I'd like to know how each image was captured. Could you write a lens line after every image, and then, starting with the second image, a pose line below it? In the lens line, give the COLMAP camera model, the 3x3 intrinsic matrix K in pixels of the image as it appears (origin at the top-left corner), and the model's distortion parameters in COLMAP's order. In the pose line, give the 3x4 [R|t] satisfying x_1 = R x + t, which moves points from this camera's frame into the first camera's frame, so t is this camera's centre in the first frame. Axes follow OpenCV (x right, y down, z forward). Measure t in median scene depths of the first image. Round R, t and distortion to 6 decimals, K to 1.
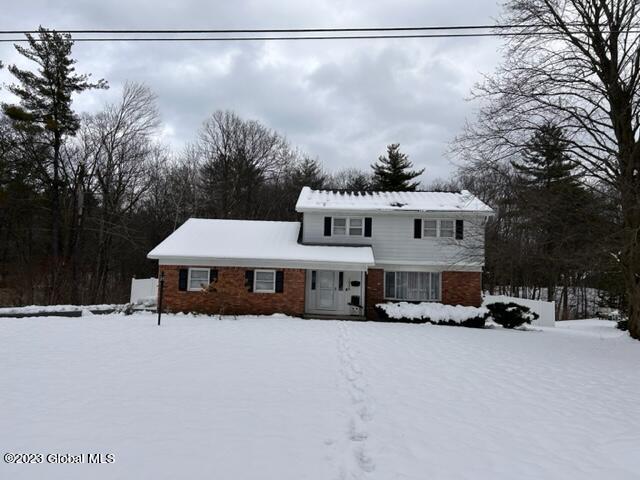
lens RADIAL K [[482.9, 0, 319.6], [0, 482.9, 242.0], [0, 0, 1]] dist [0.054147, -0.050858]
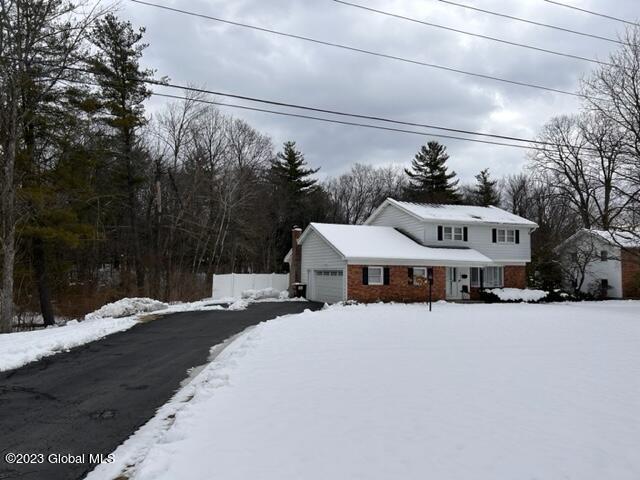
lens RADIAL K [[482.9, 0, 319.6], [0, 482.9, 242.0], [0, 0, 1]] dist [0.054147, -0.050858]
pose [[0.916683, 0.004795, 0.399587, -0.814820], [-0.017348, 0.999463, 0.027804, -0.039435], [-0.399239, -0.032419, 0.916274, -0.079689]]
